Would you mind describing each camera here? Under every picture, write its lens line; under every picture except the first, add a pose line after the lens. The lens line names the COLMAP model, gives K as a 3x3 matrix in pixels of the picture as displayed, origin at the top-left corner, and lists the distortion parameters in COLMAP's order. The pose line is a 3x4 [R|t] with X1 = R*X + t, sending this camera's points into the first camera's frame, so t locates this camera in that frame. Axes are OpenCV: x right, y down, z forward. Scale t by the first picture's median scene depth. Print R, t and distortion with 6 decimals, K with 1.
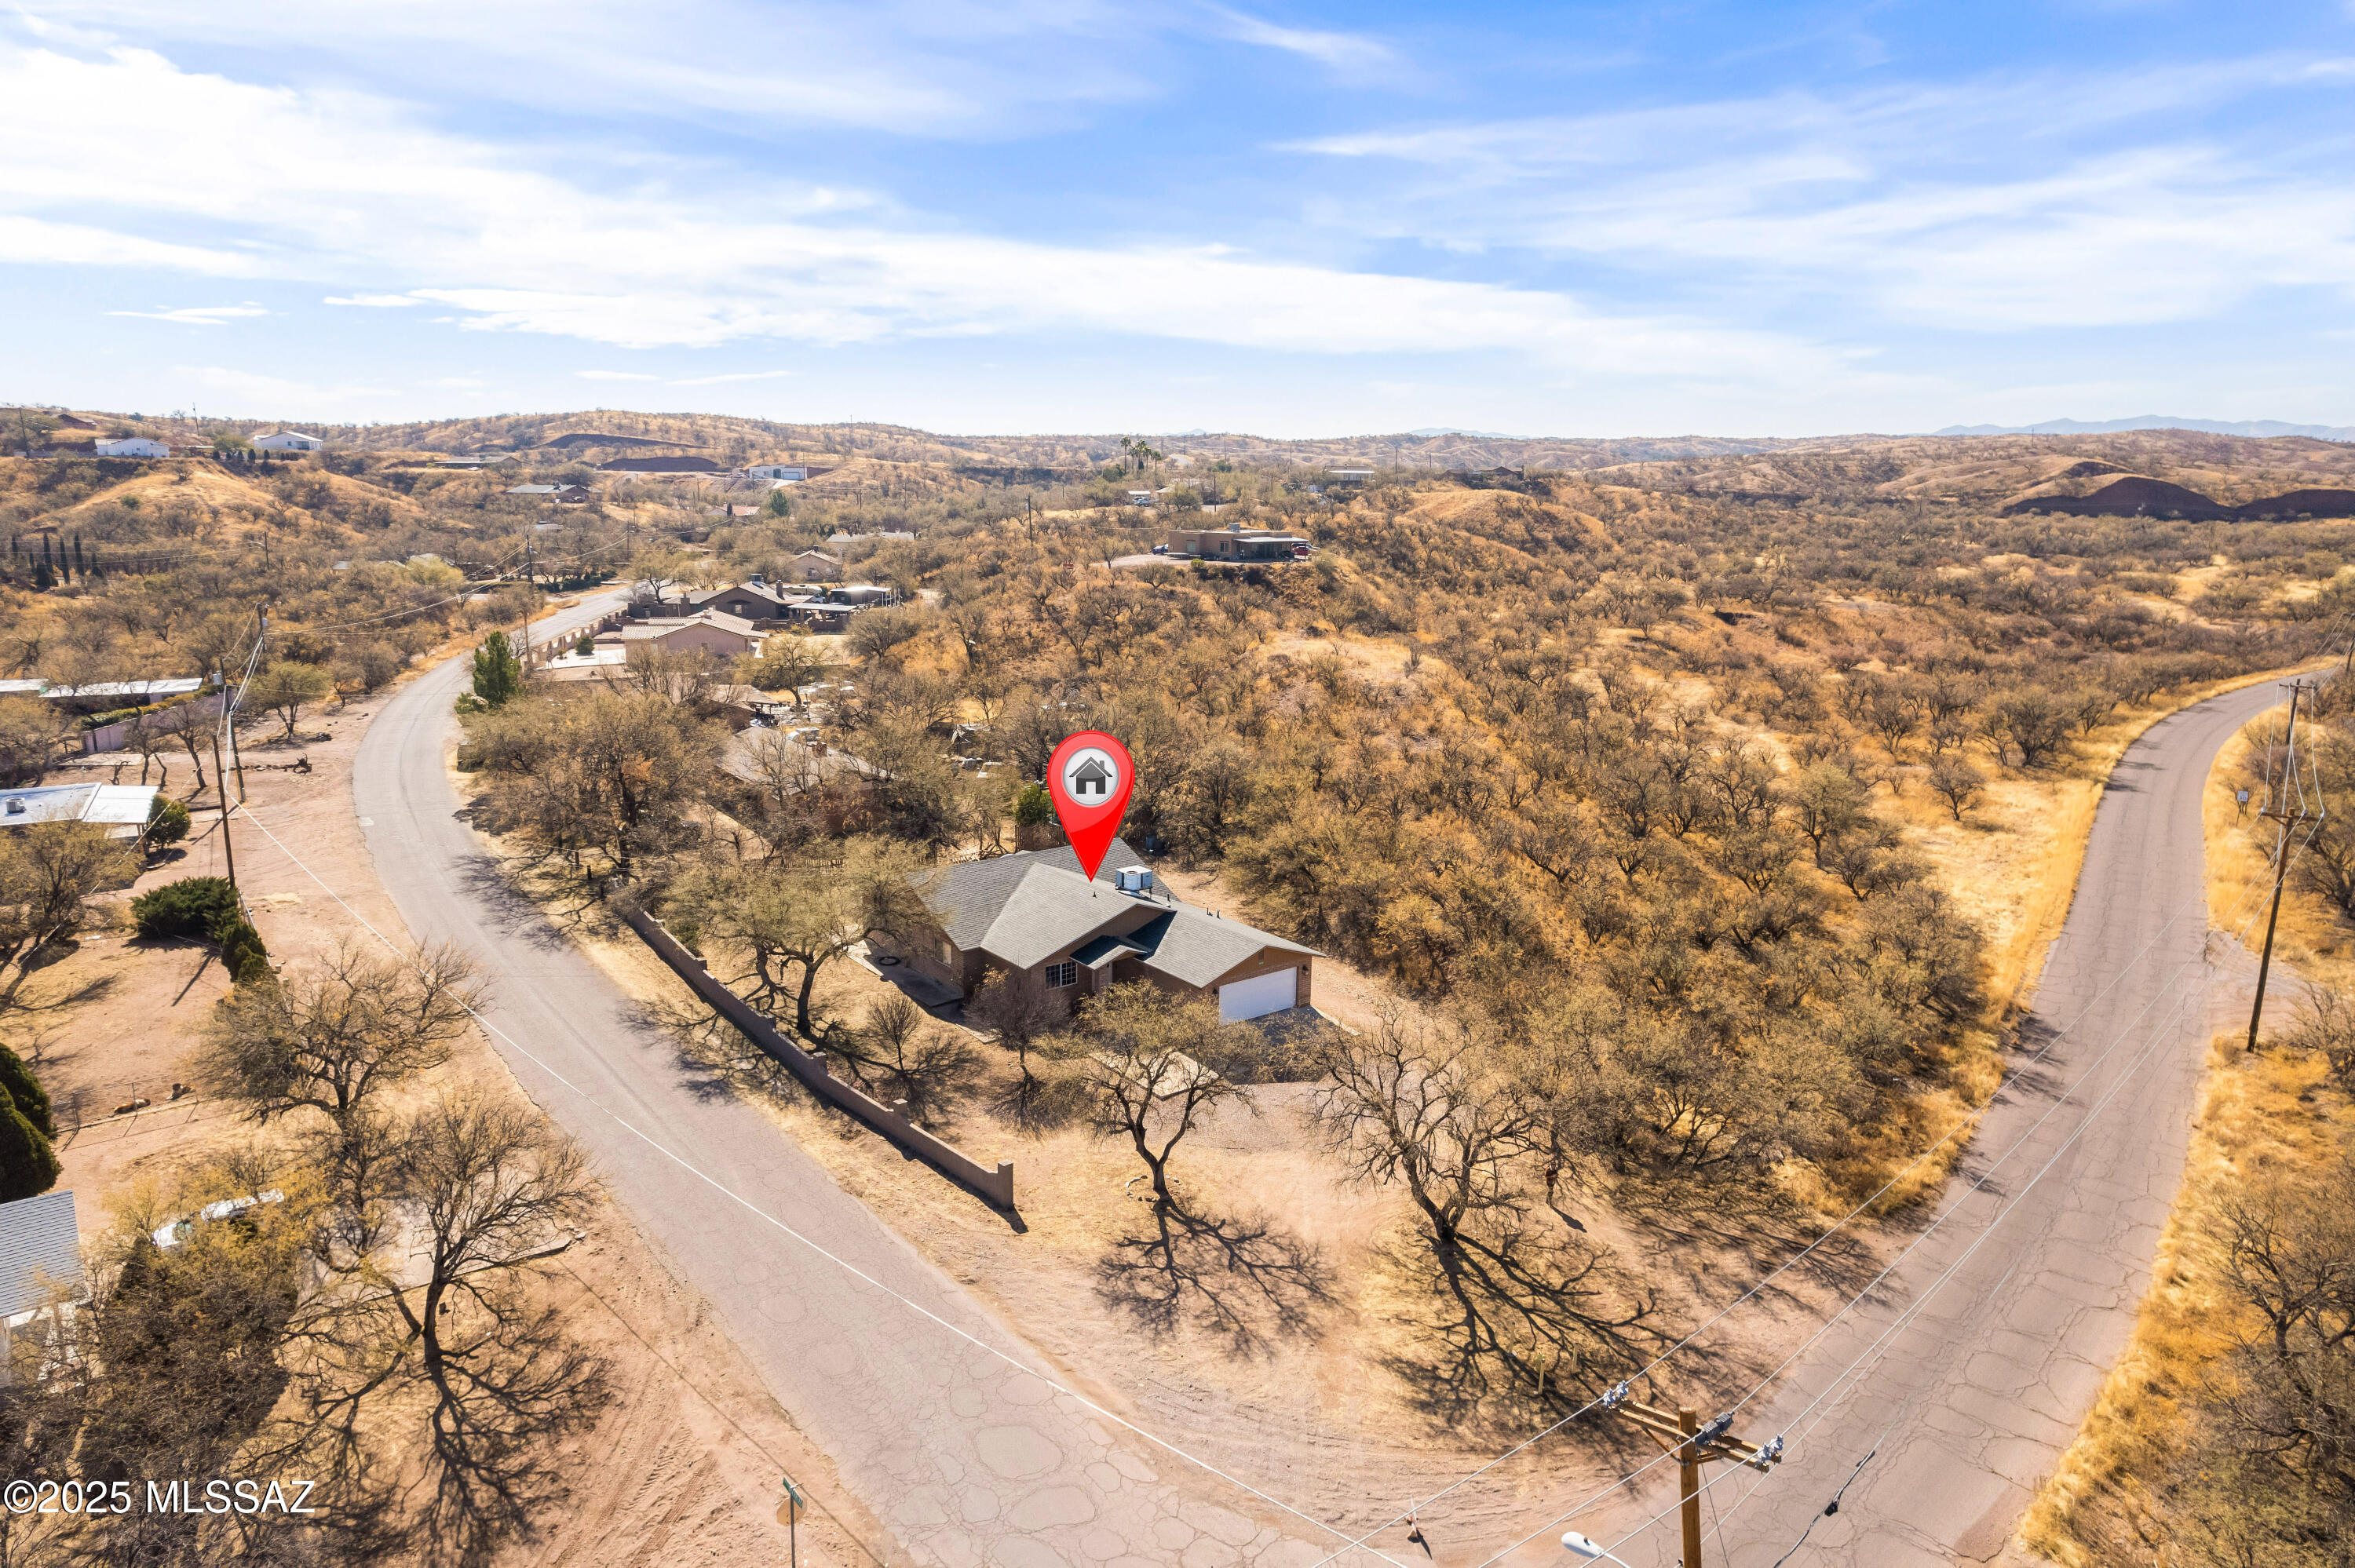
lens RADIAL K [[1503.3, 0, 1177.5], [0, 1503.3, 784.0], [0, 0, 1]] dist [-0.081173, 0.073004]
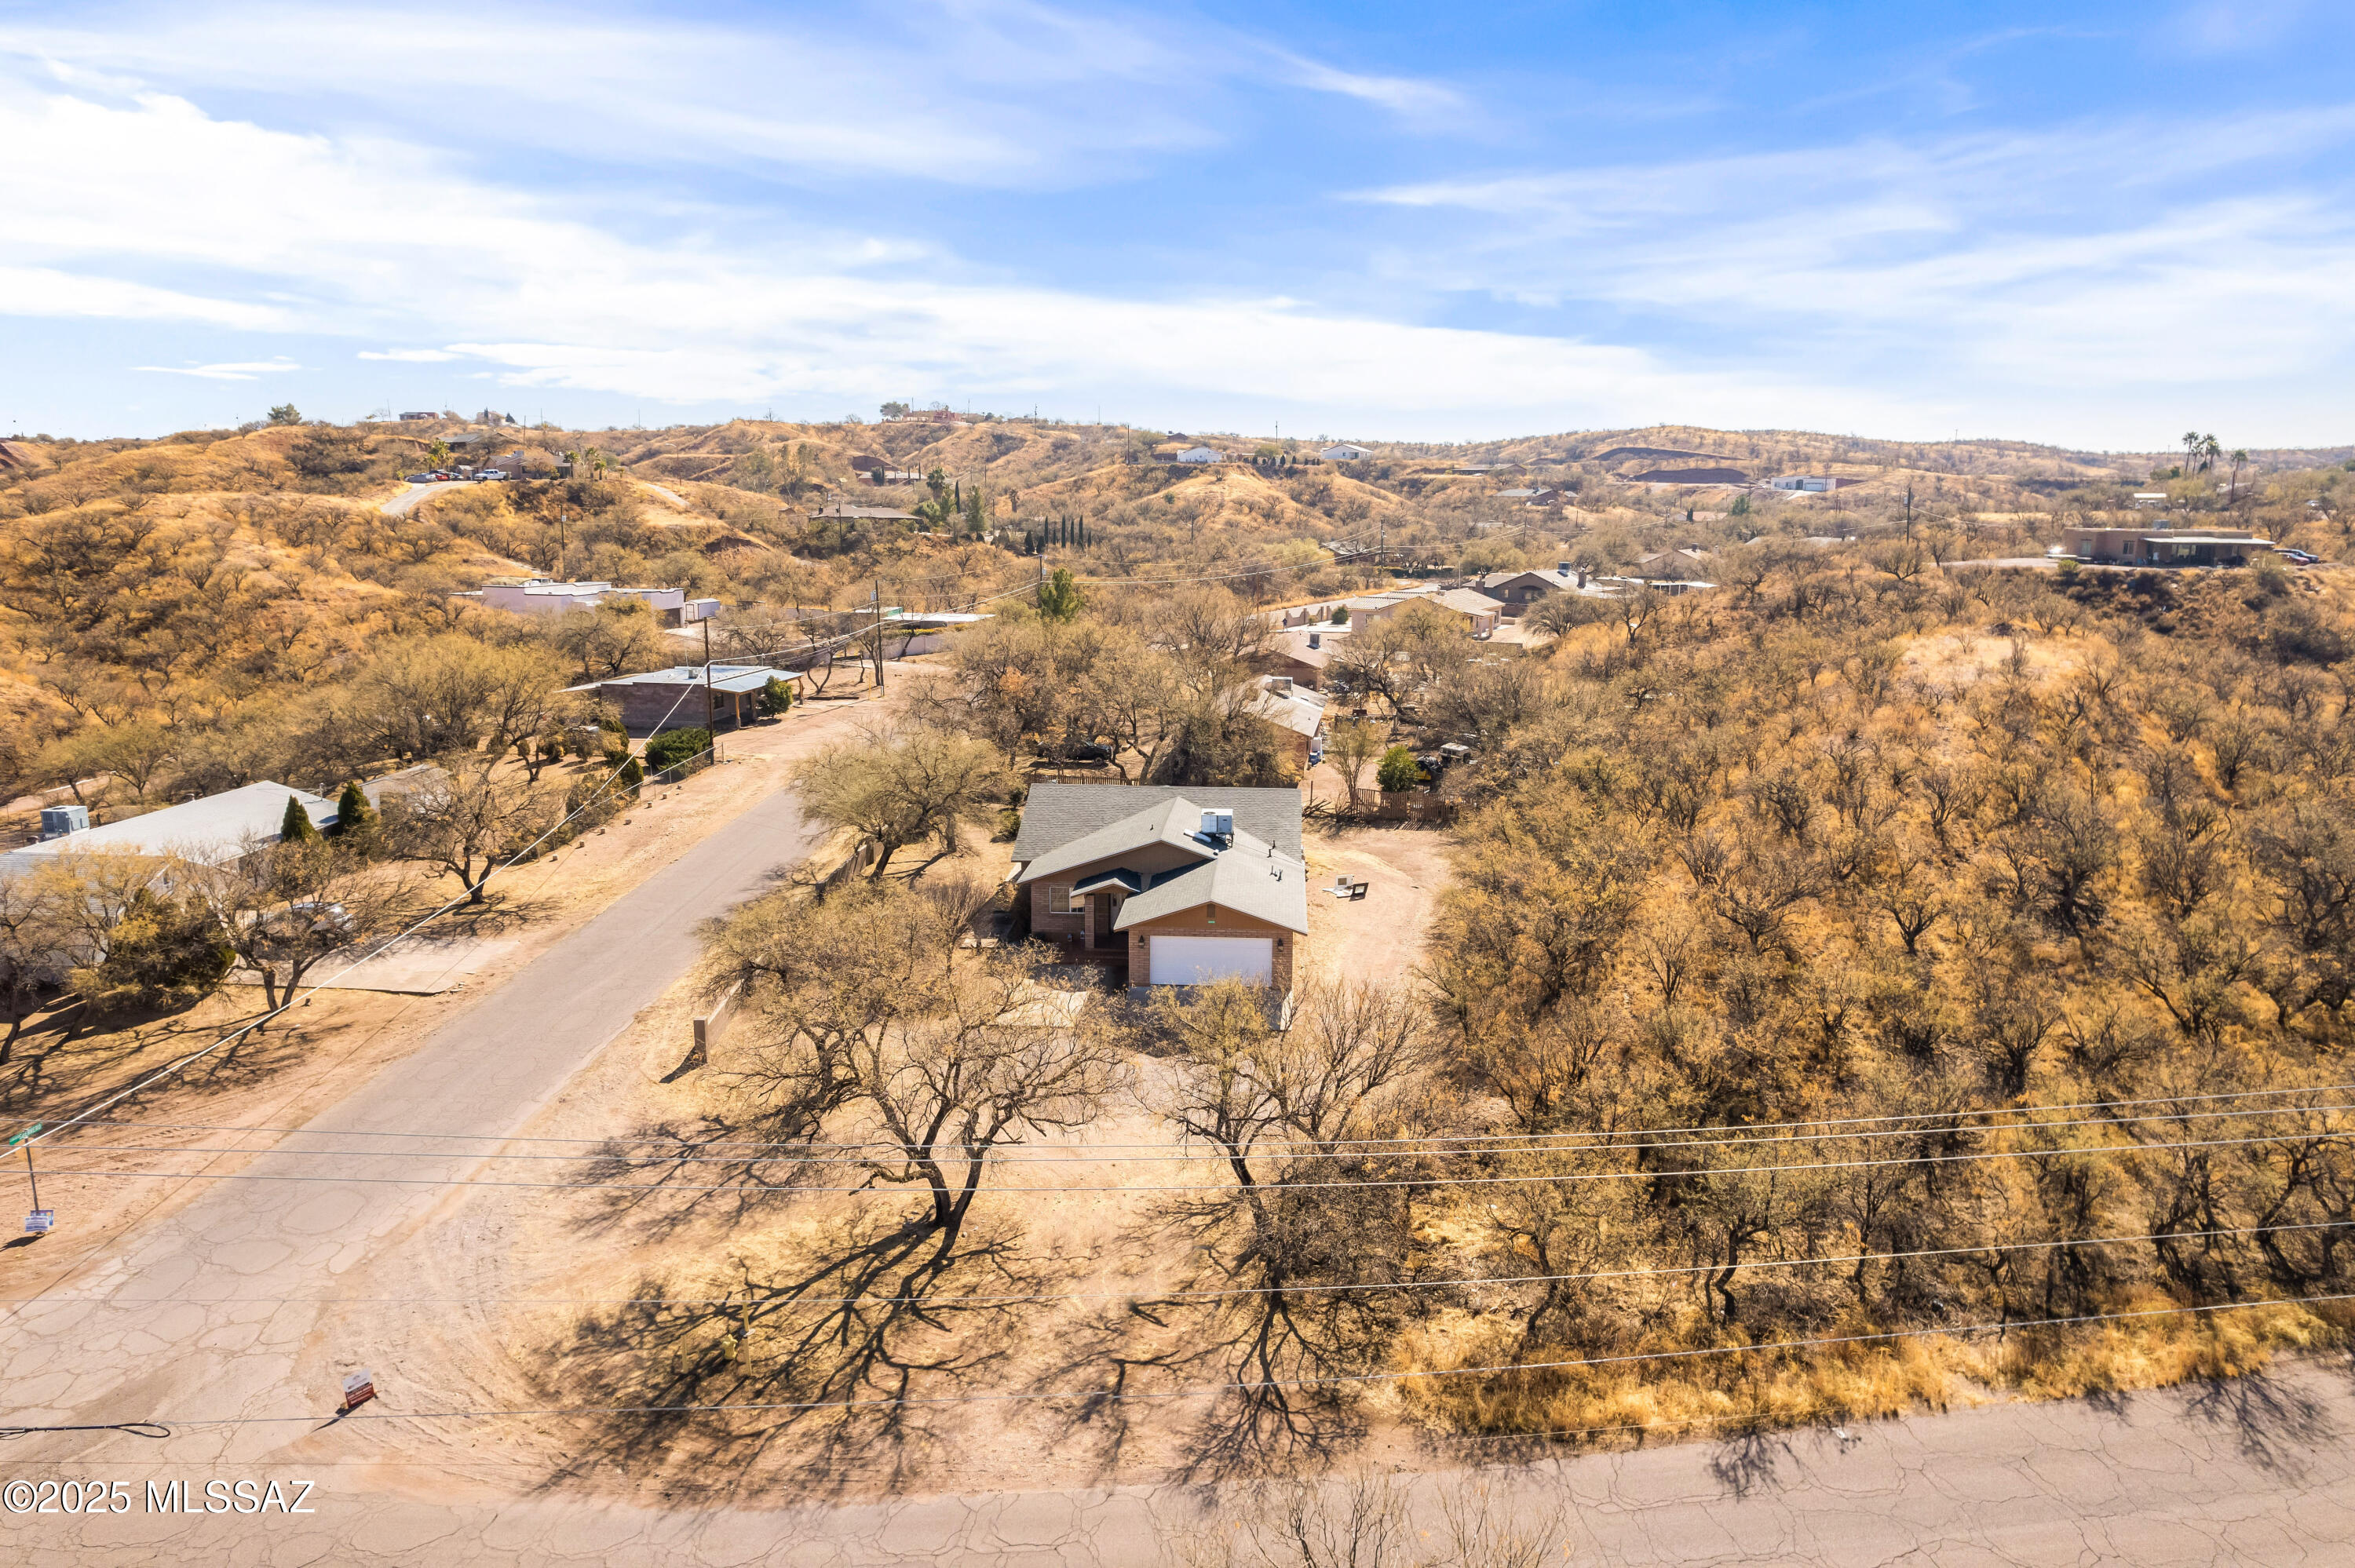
lens RADIAL K [[1503.3, 0, 1177.5], [0, 1503.3, 784.0], [0, 0, 1]] dist [-0.081173, 0.073004]
pose [[0.747855, 0.119803, -0.652962, 0.709657], [-0.131026, 0.990871, 0.031733, 0.020365], [0.650803, 0.061824, 0.756725, 0.405150]]
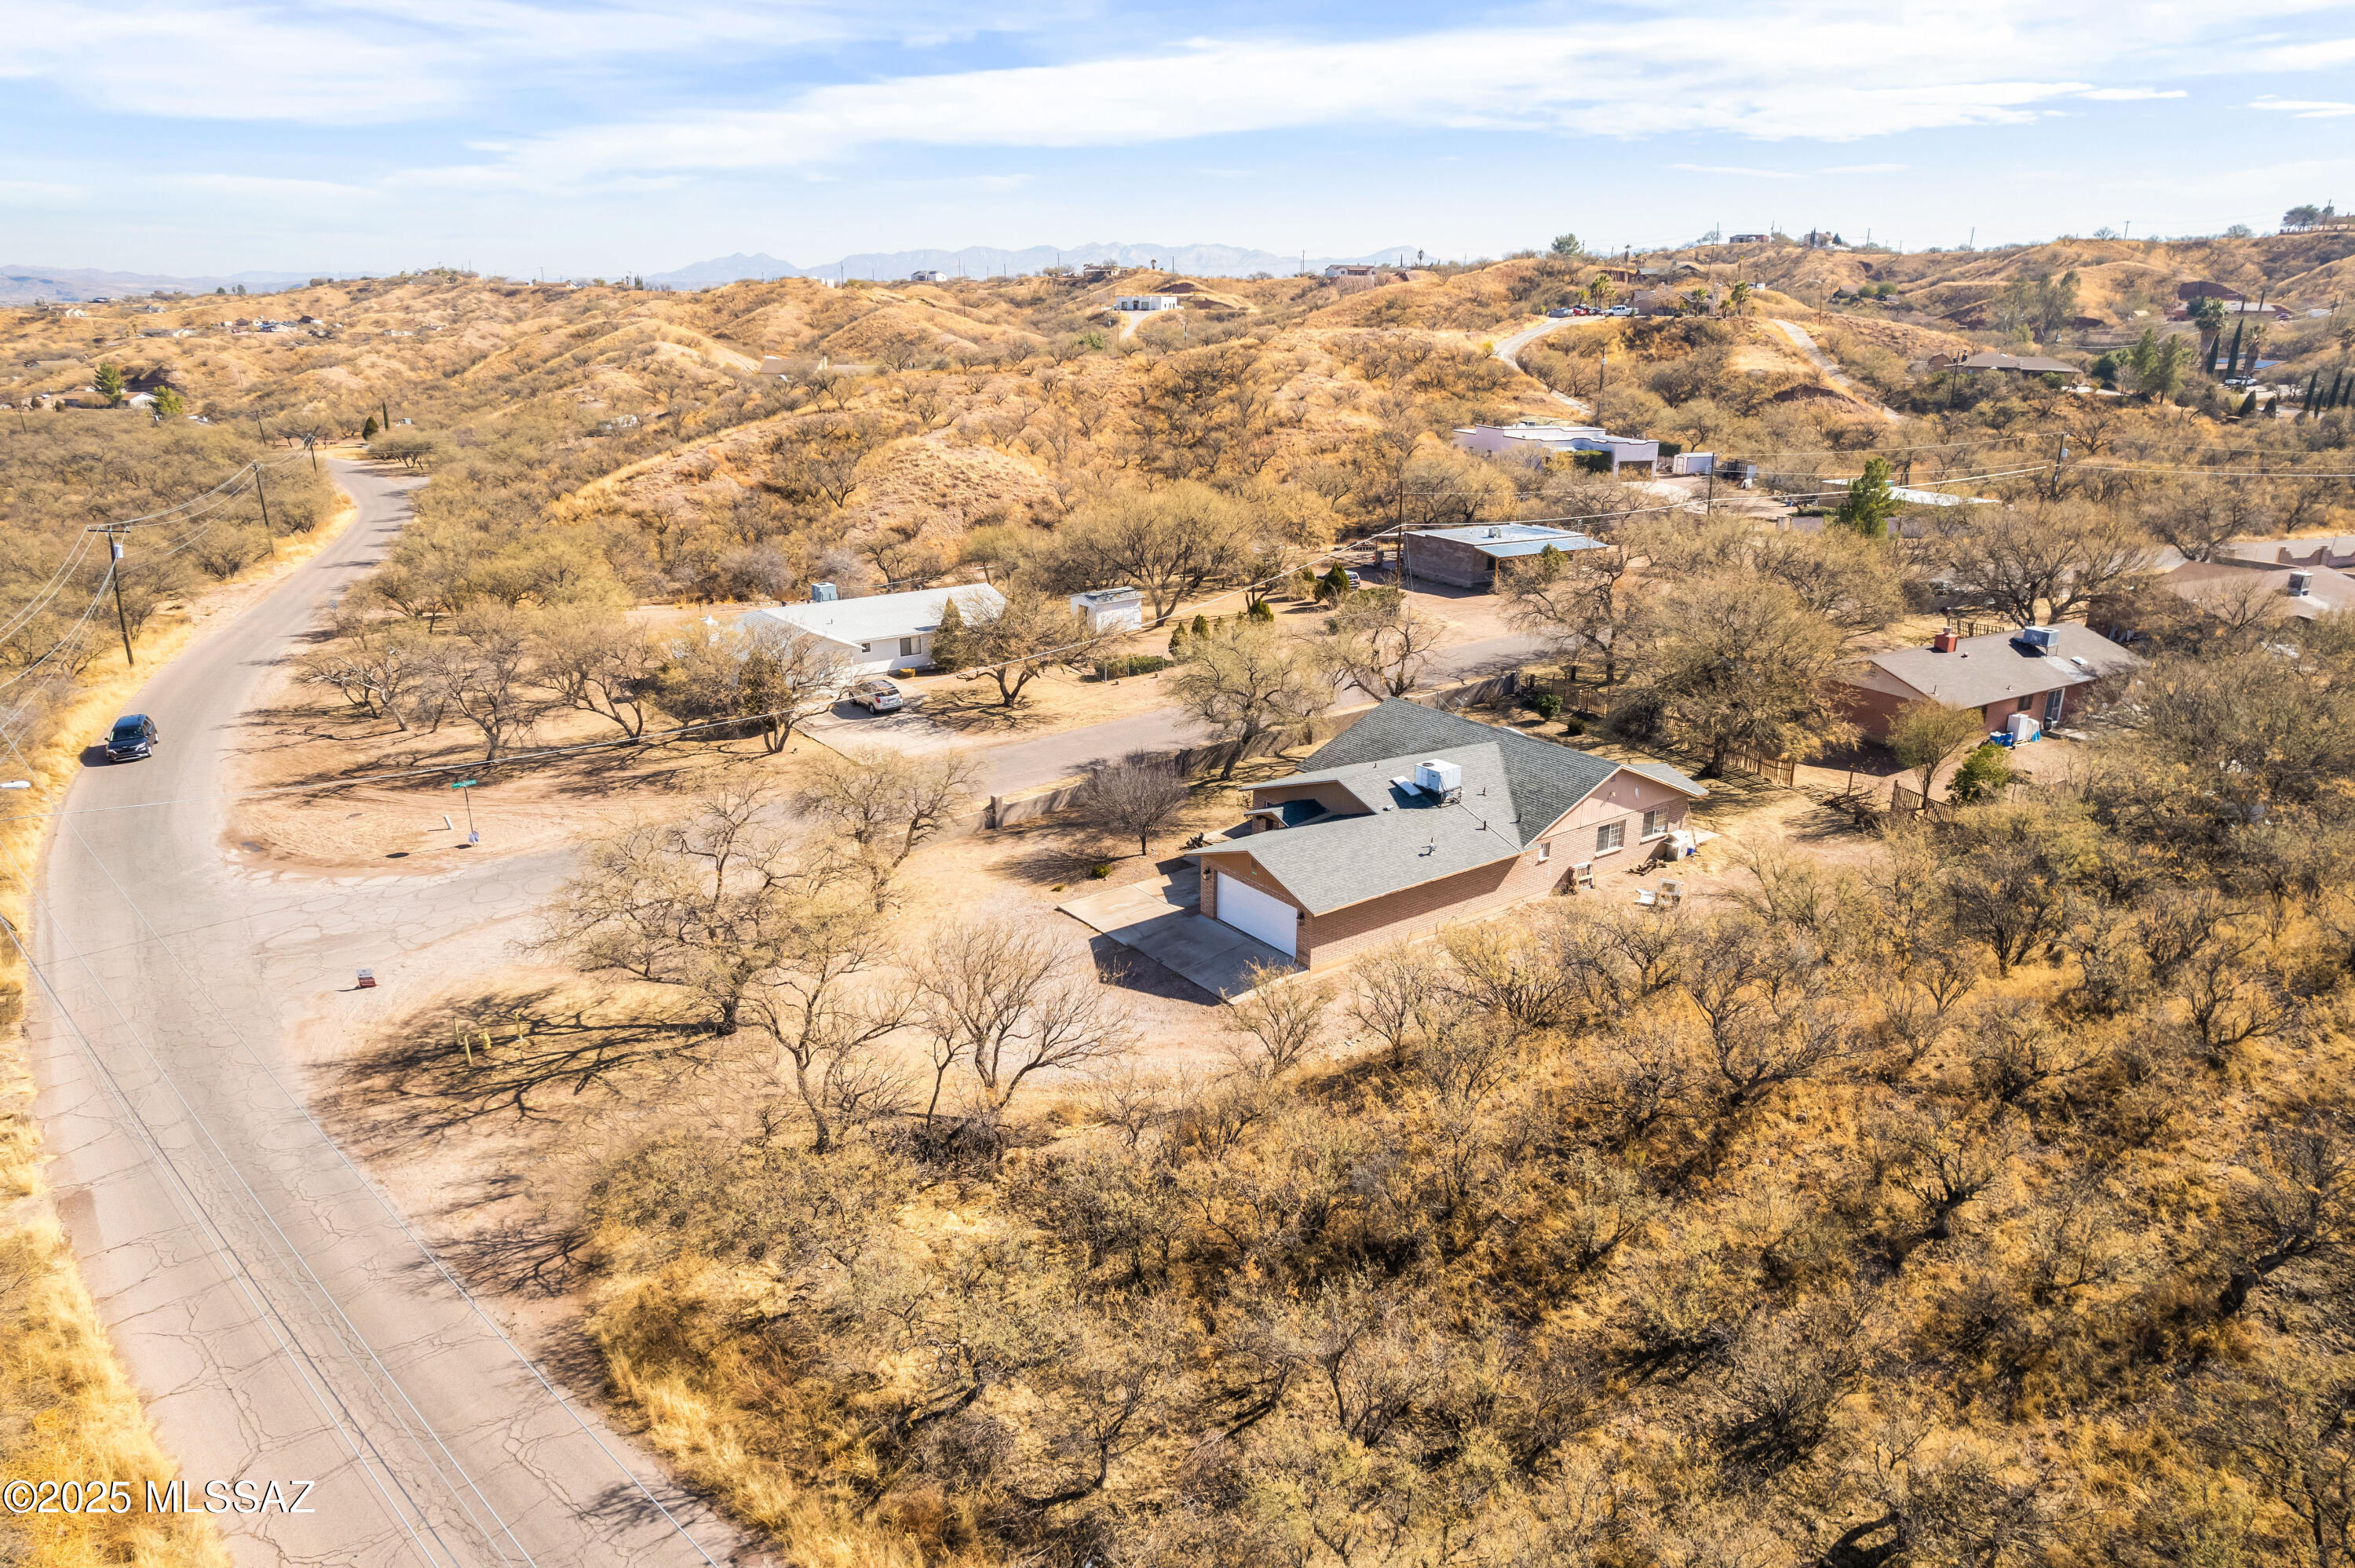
lens RADIAL K [[1503.3, 0, 1177.5], [0, 1503.3, 784.0], [0, 0, 1]] dist [-0.081173, 0.073004]
pose [[-0.015646, 0.296019, -0.955054, 0.971876], [-0.205595, 0.933808, 0.292802, -0.181399], [0.978512, 0.200936, 0.046249, 1.099934]]
